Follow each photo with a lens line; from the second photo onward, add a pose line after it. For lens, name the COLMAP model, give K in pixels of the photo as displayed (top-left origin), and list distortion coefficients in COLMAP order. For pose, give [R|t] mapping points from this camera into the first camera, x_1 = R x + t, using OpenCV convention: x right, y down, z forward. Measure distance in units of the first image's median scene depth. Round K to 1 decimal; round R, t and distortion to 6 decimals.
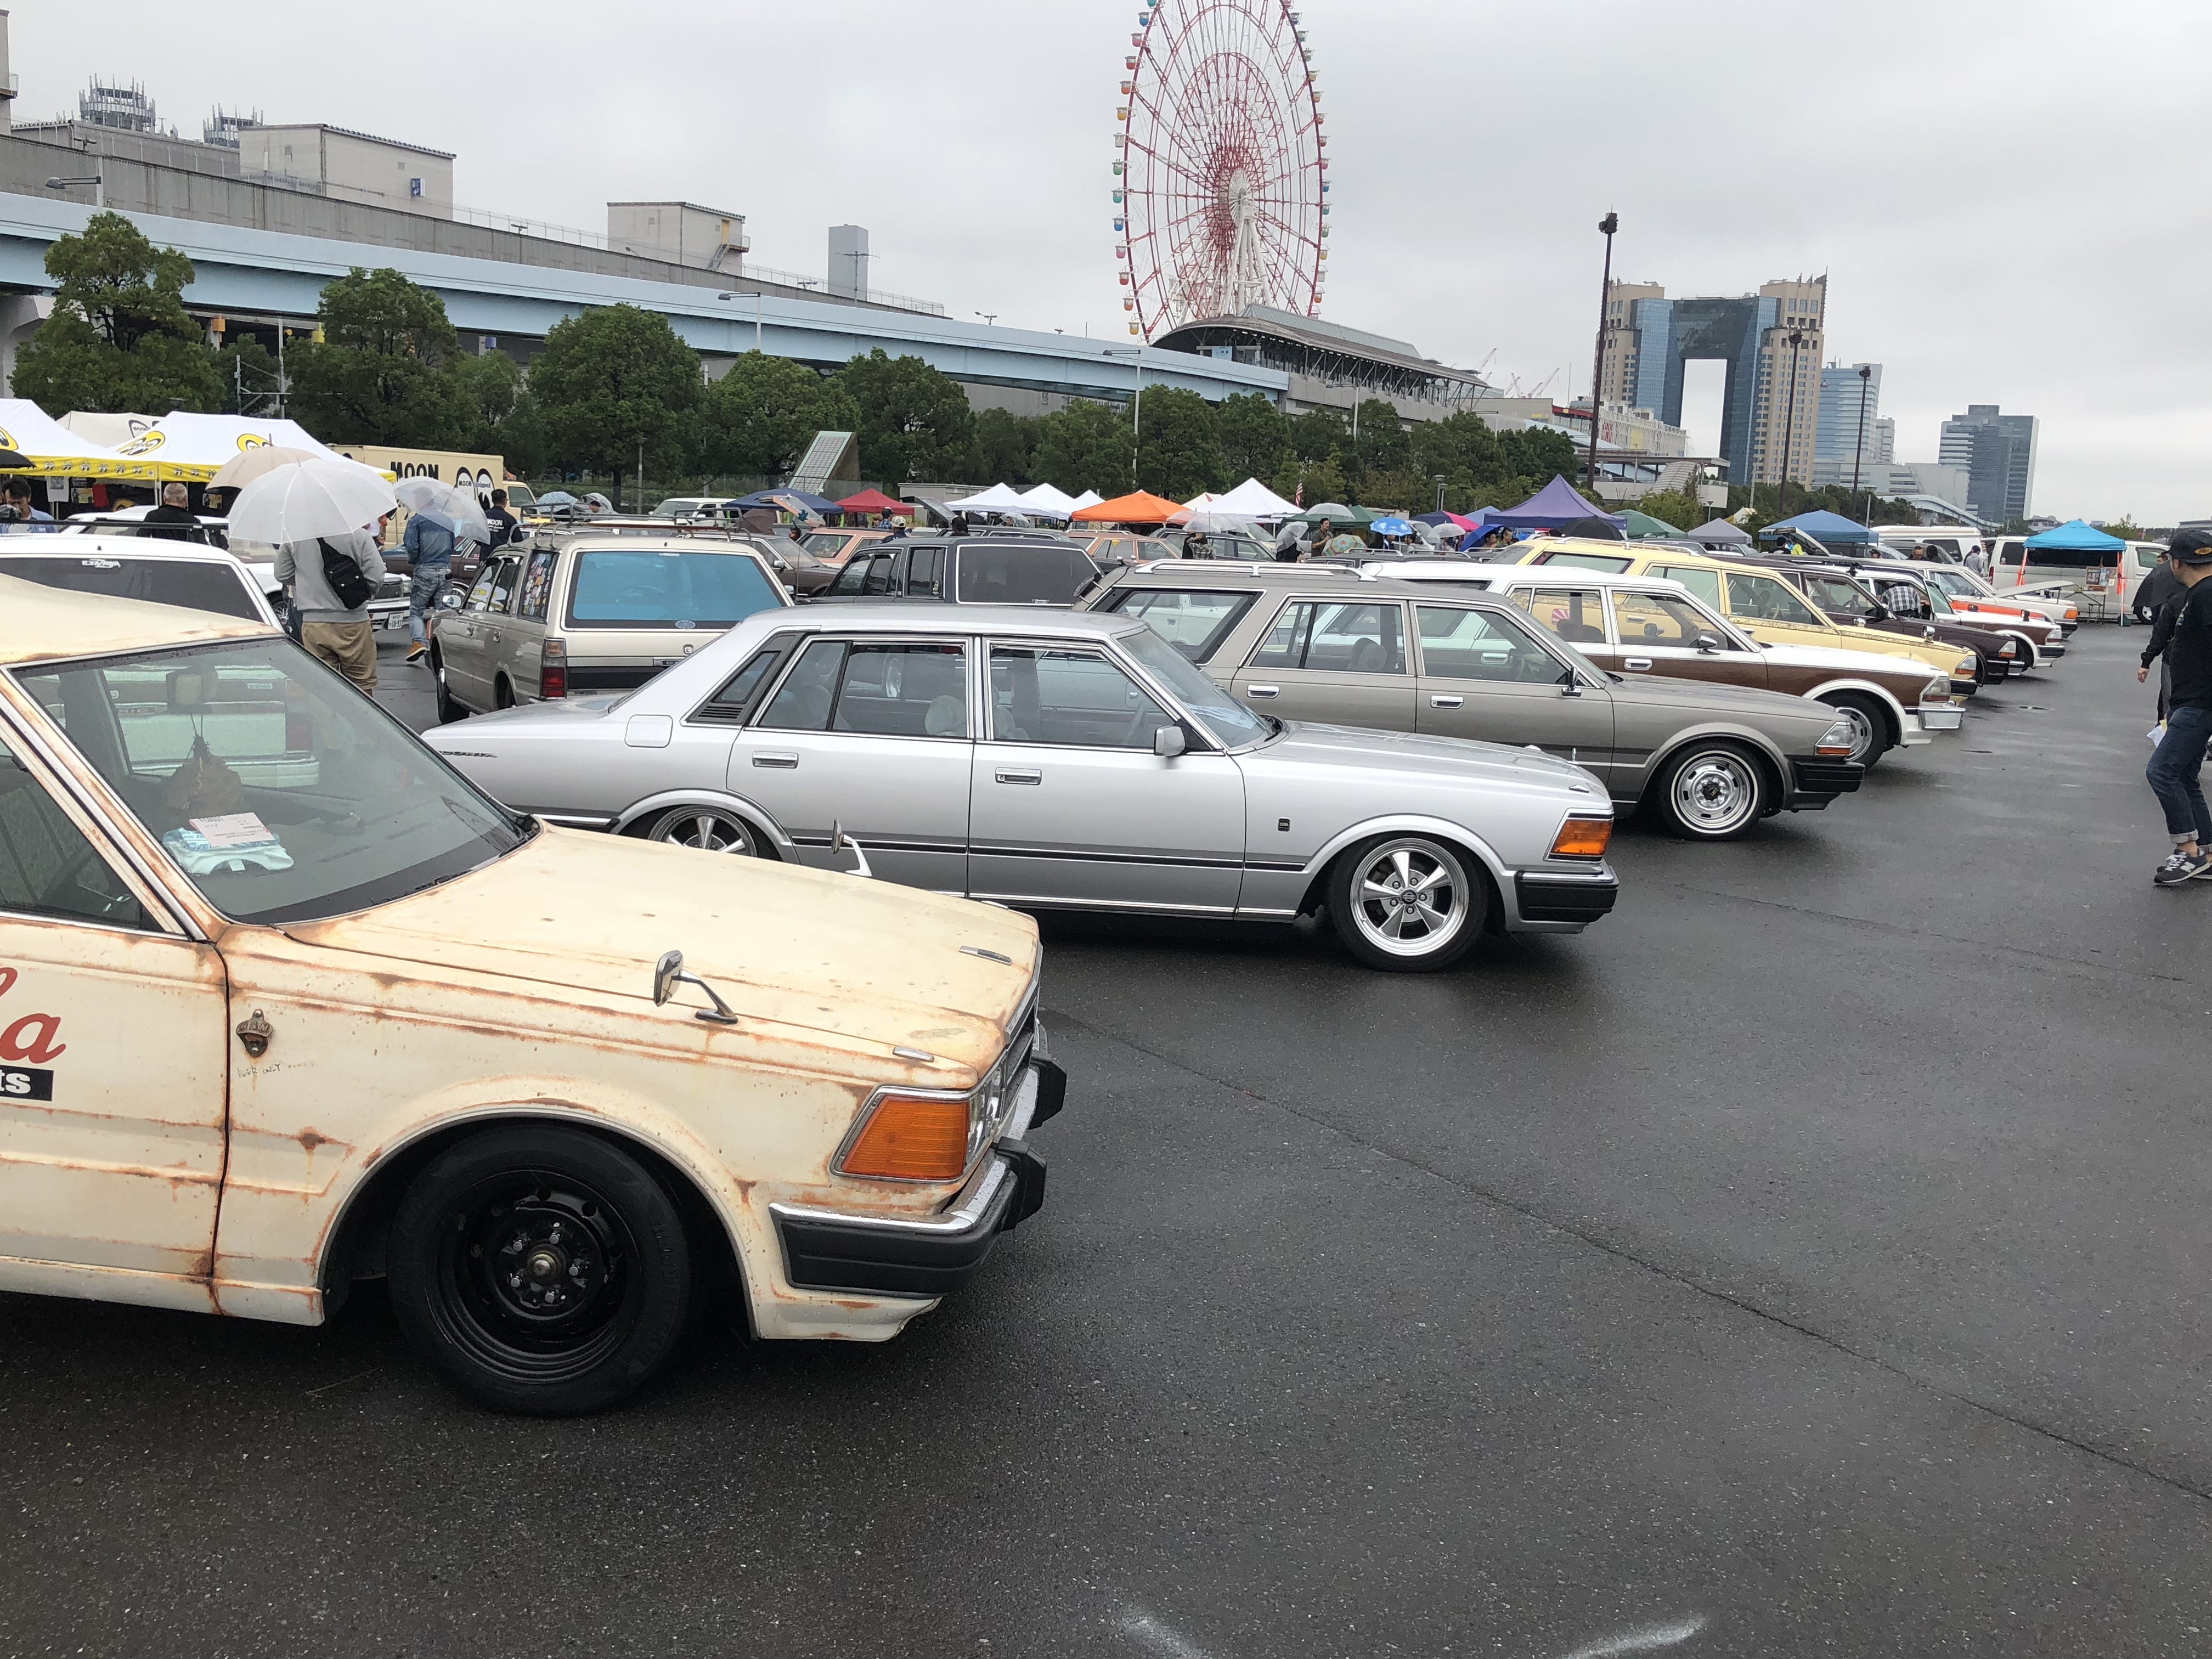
lens RADIAL K [[2076.4, 0, 1107.8], [0, 2076.4, 793.2], [0, 0, 1]] dist [0.074131, -0.166212]
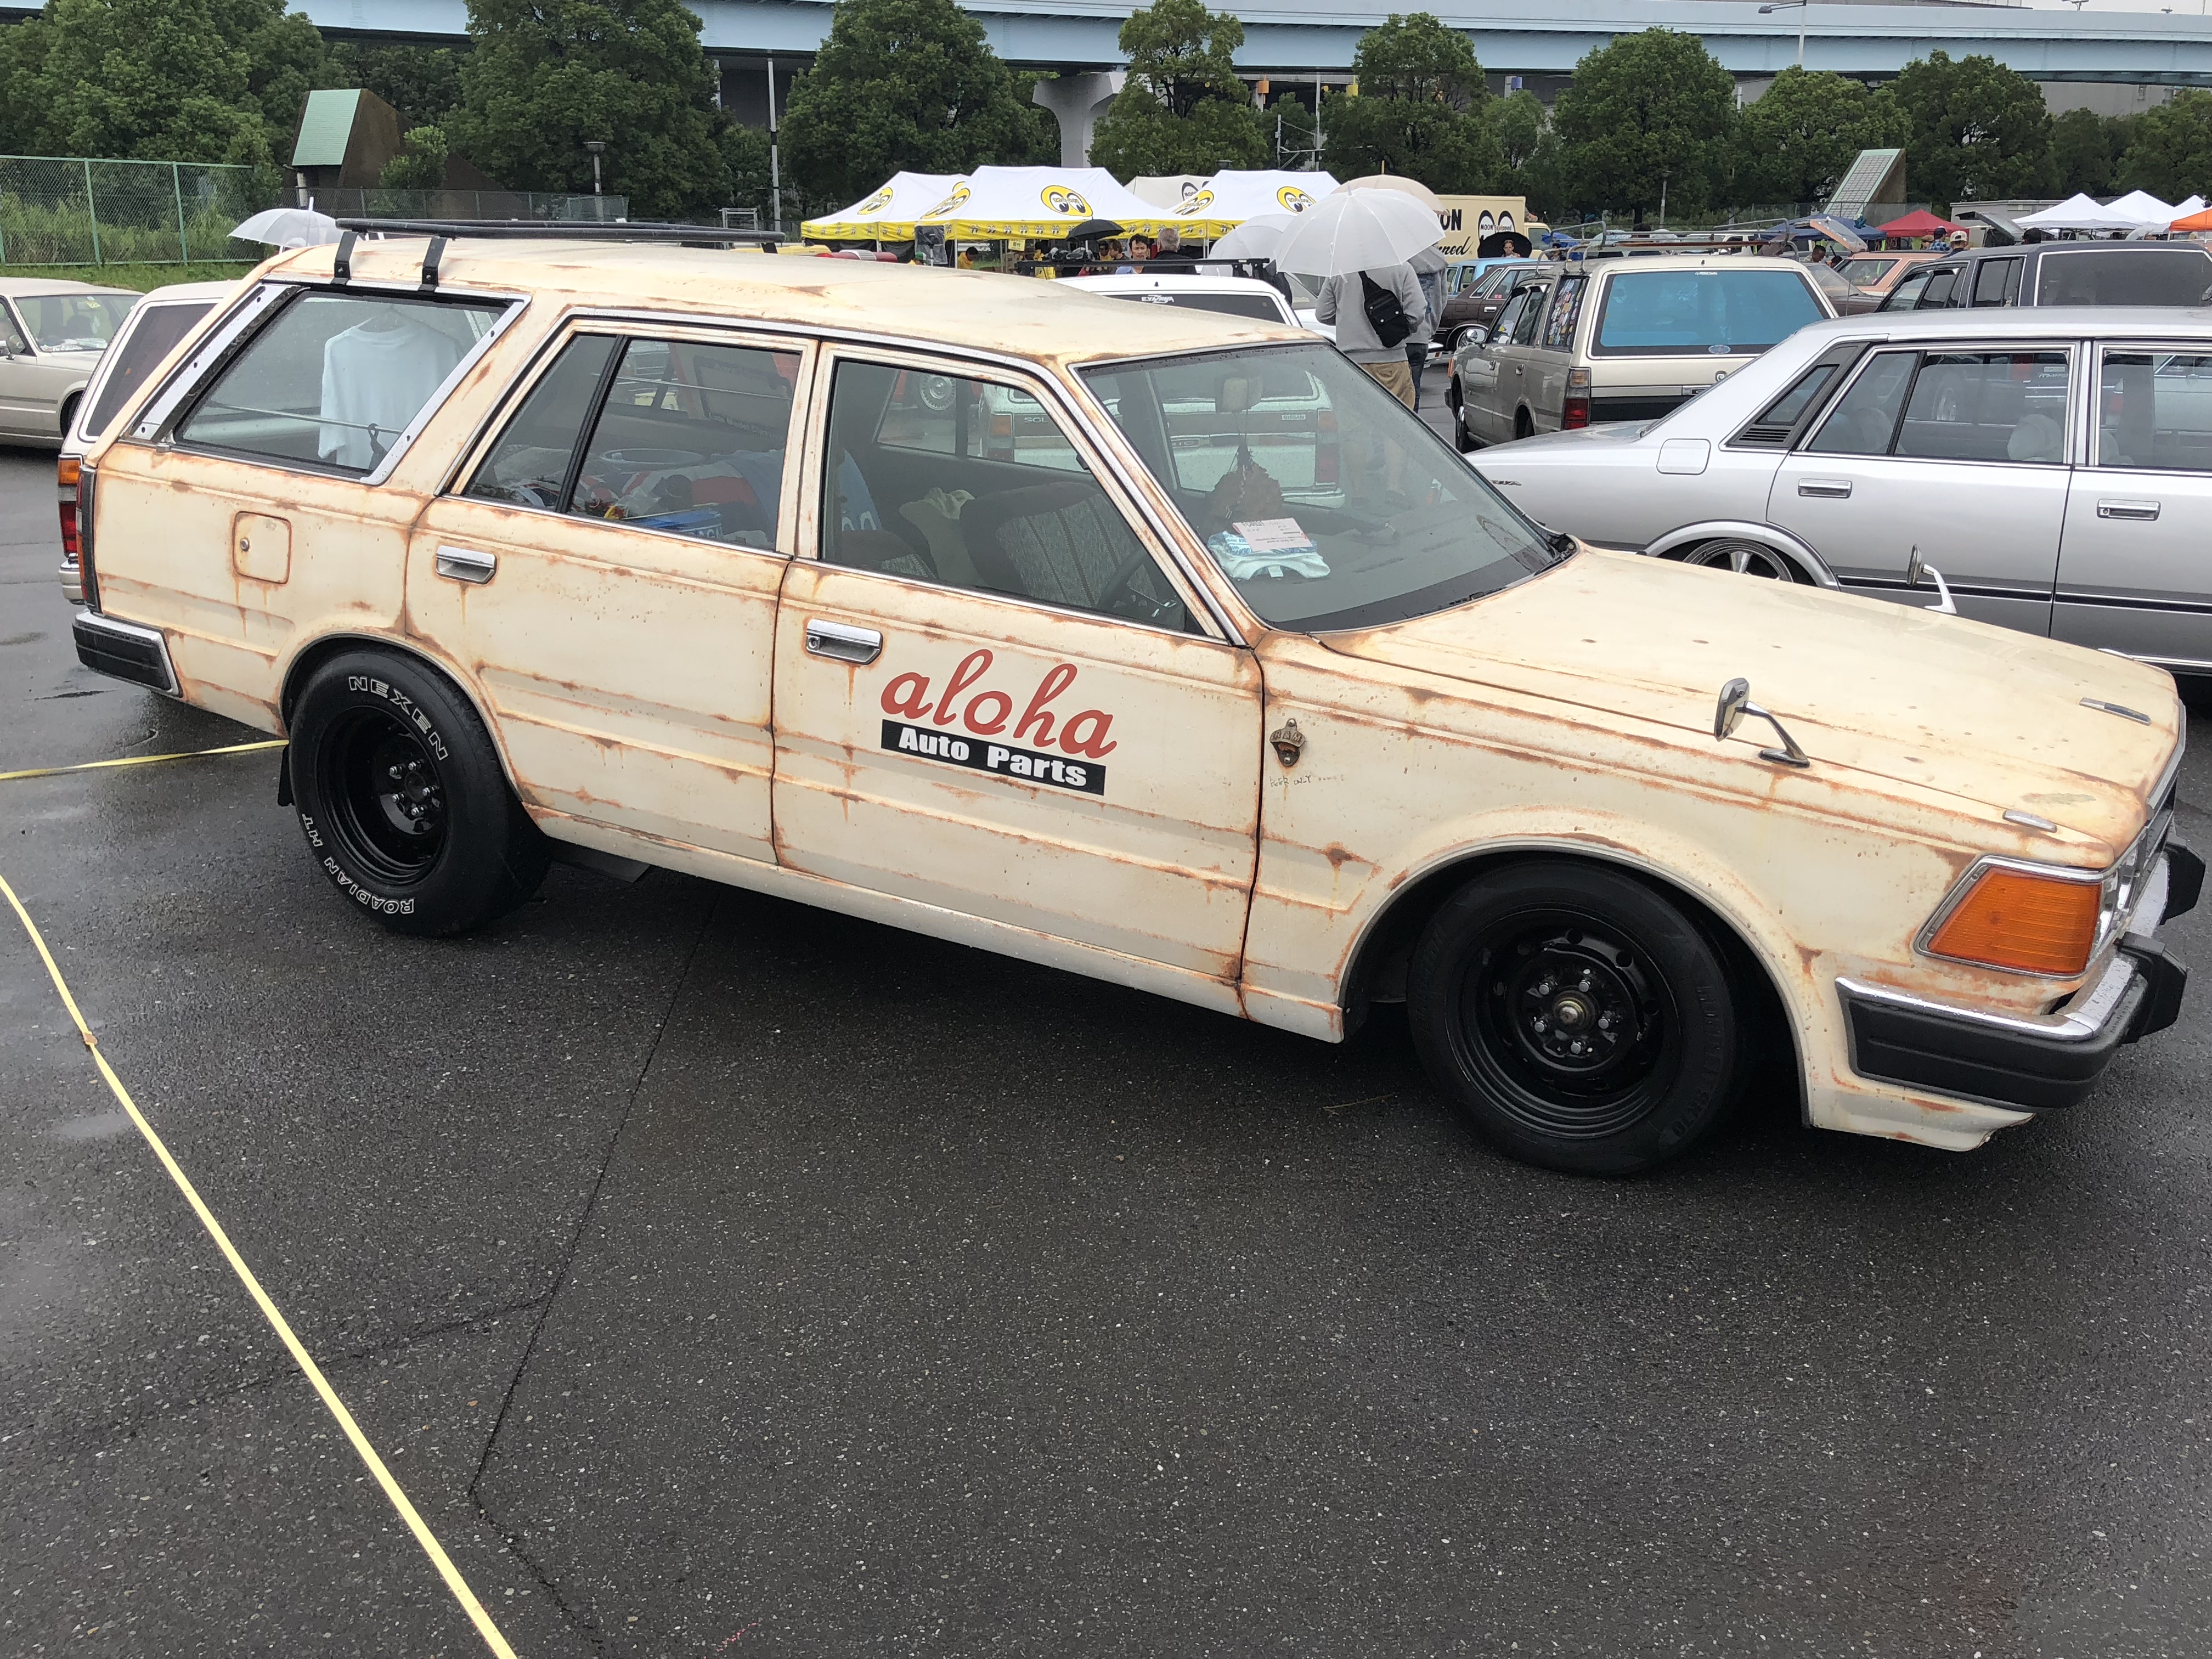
lens RADIAL K [[2076.4, 0, 1107.8], [0, 2076.4, 793.2], [0, 0, 1]] dist [0.074131, -0.166212]
pose [[0.891374, 0.076617, -0.446746, -0.046758], [-0.022939, 0.991973, 0.124354, 0.019214], [0.452687, -0.100598, 0.885976, 0.098527]]
